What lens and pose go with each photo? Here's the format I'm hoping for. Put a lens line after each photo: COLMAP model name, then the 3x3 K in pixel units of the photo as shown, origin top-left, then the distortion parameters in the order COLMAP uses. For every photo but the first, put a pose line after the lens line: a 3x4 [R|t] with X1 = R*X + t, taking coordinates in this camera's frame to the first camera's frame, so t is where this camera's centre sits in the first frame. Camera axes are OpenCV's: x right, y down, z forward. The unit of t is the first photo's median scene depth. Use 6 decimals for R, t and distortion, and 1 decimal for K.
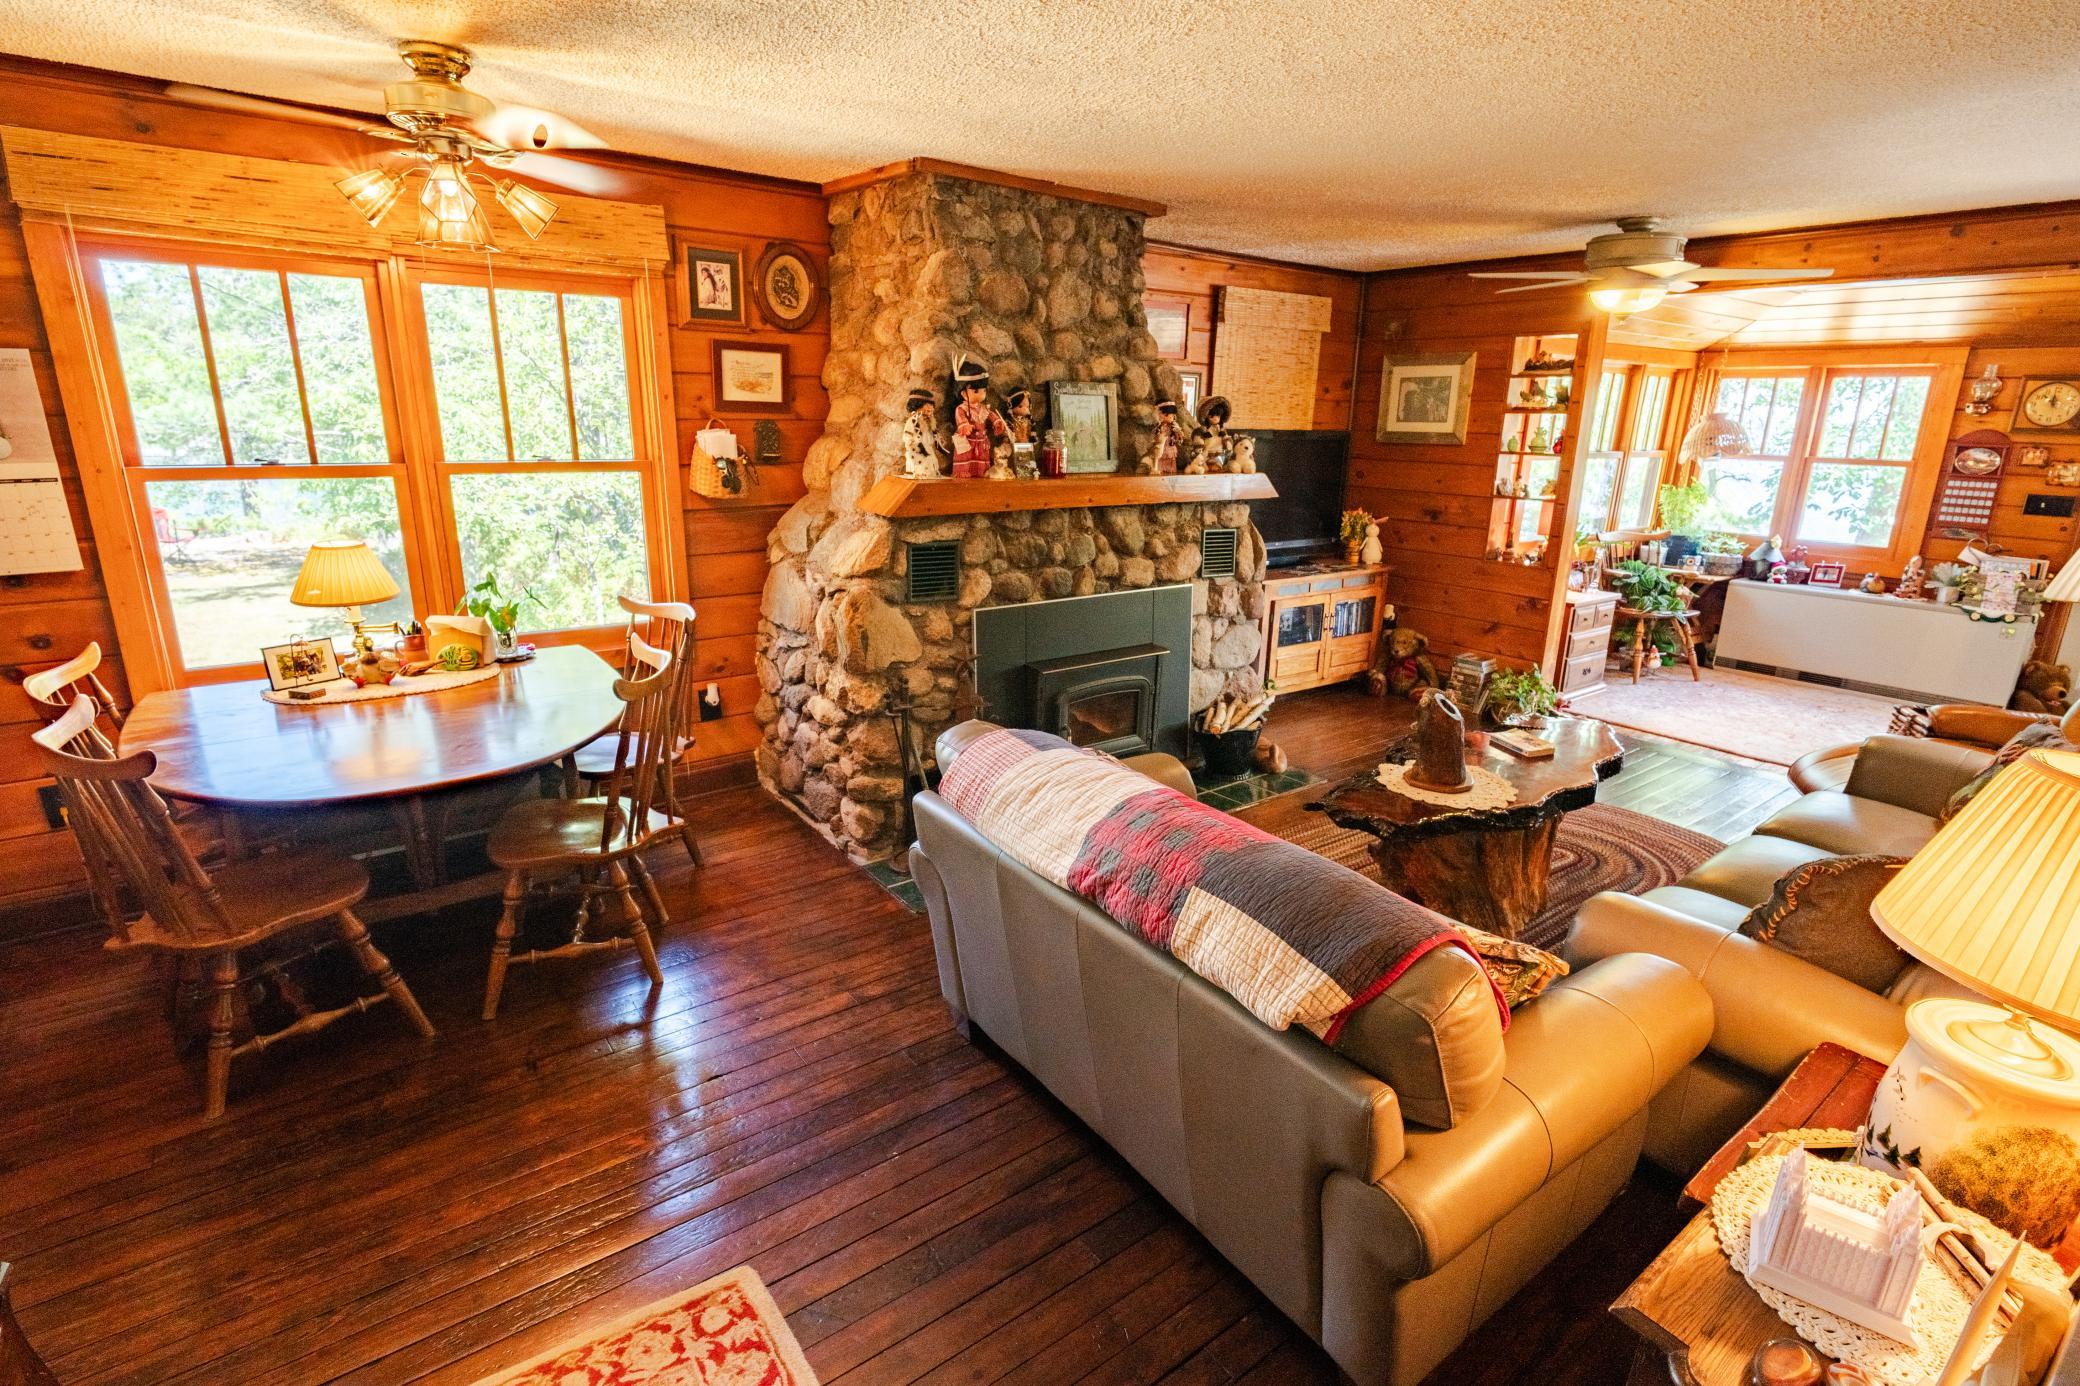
lens RADIAL K [[987.6, 0, 1038.2], [0, 987.6, 687.4], [0, 0, 1]] dist [0.002426, 0.000168]
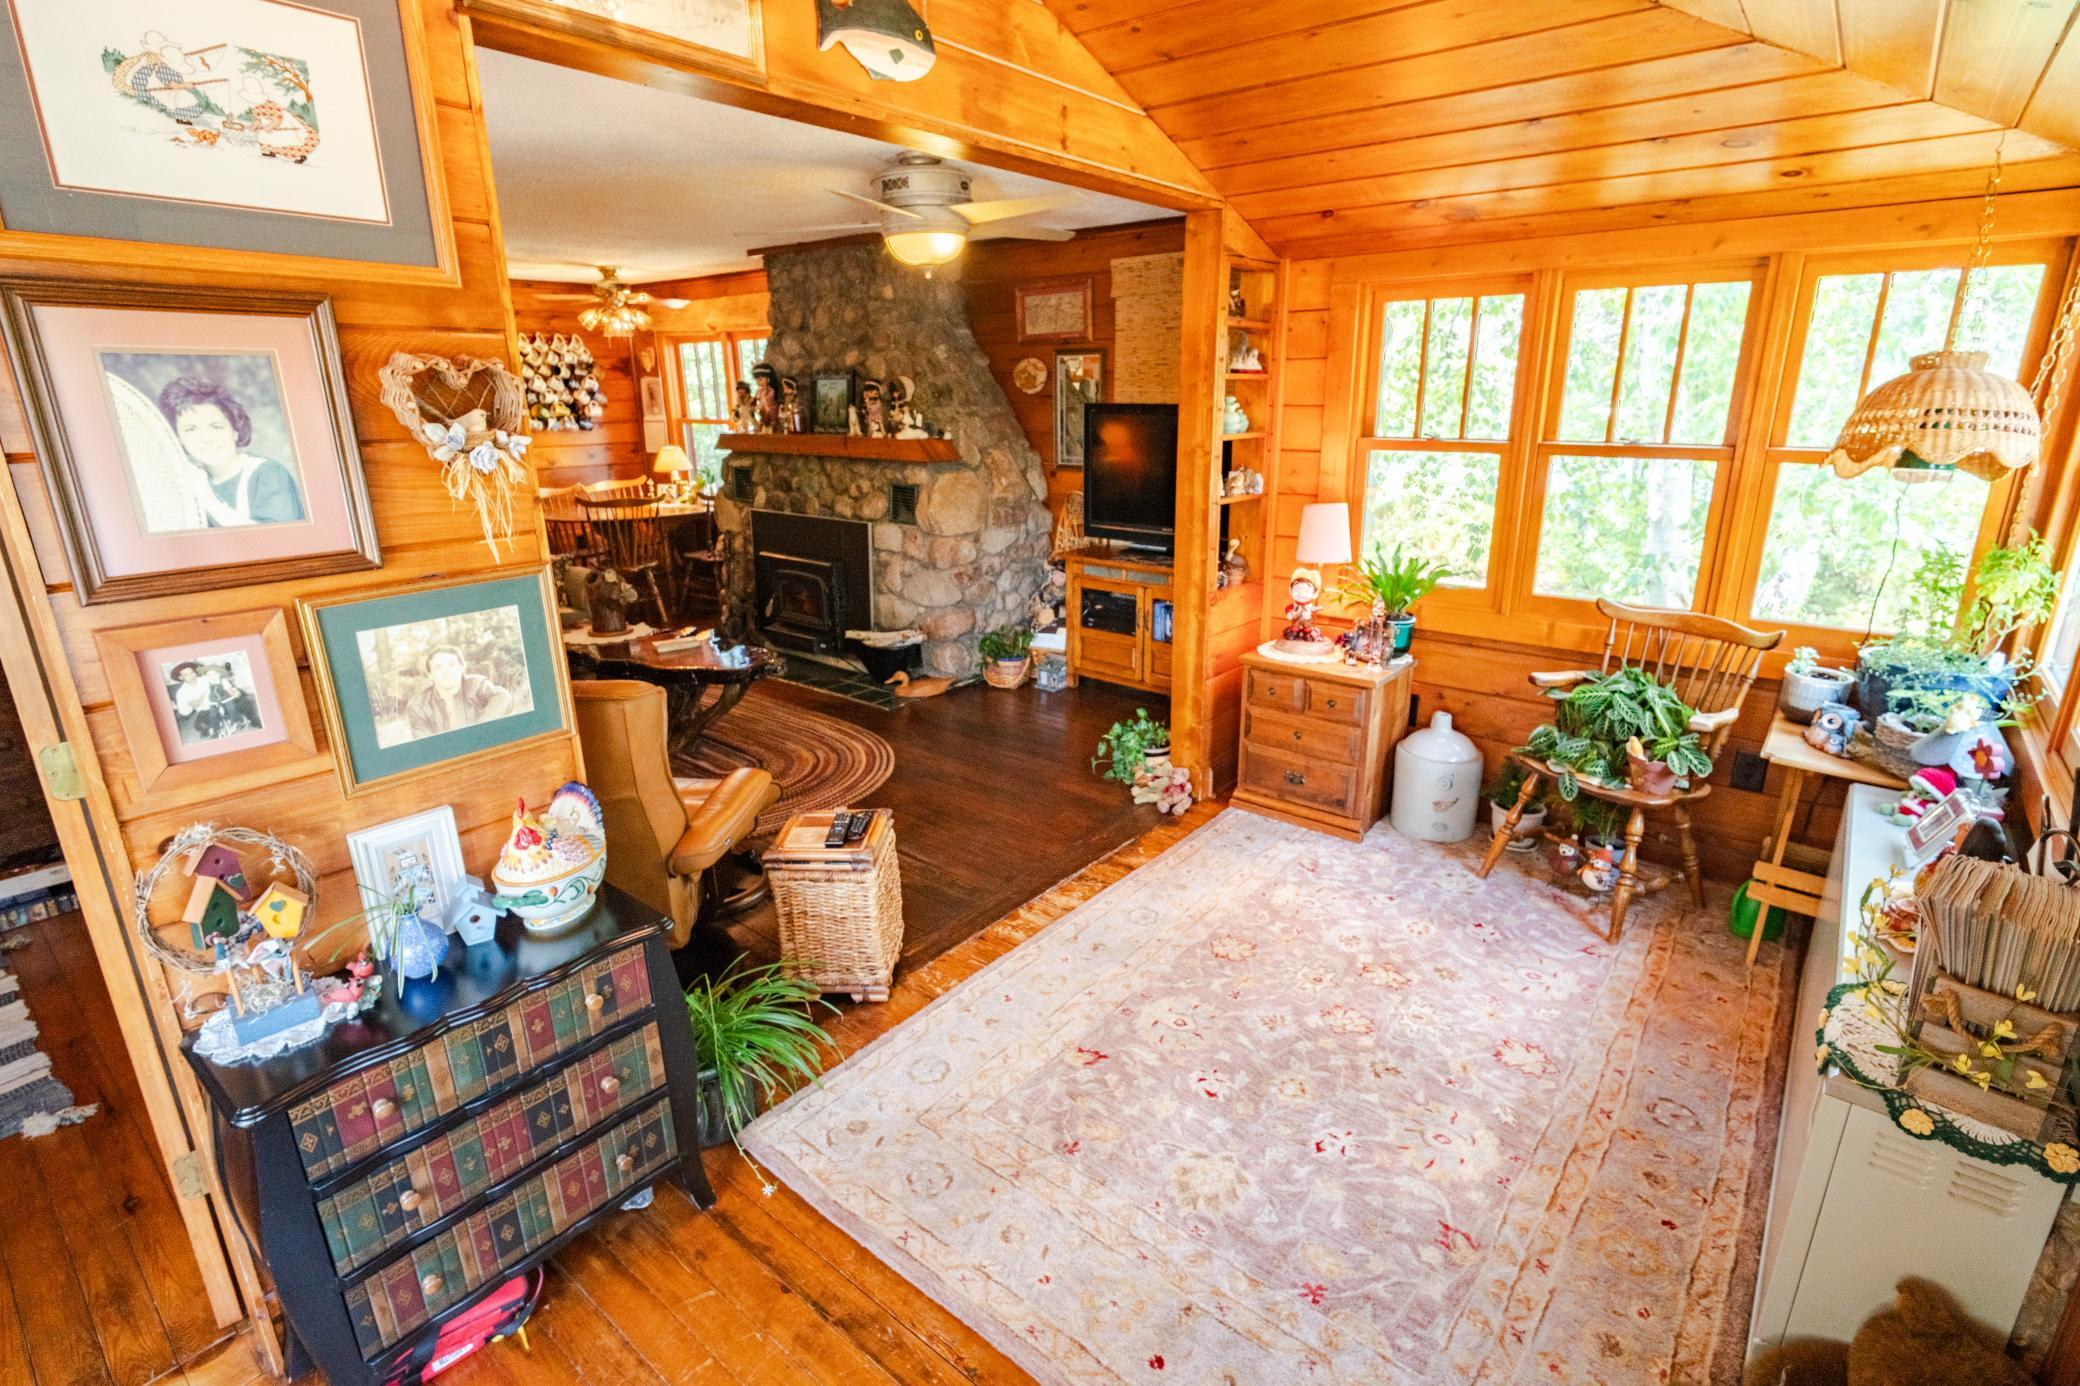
lens RADIAL K [[987.6, 0, 1043.2], [0, 987.6, 689.3], [0, 0, 1]] dist [0.002426, 0.000168]
pose [[0.254425, 0.266308, -0.929703, 1.412721], [-0.253050, 0.946177, 0.201777, -0.206751], [0.933399, 0.183924, 0.308120, 0.811204]]
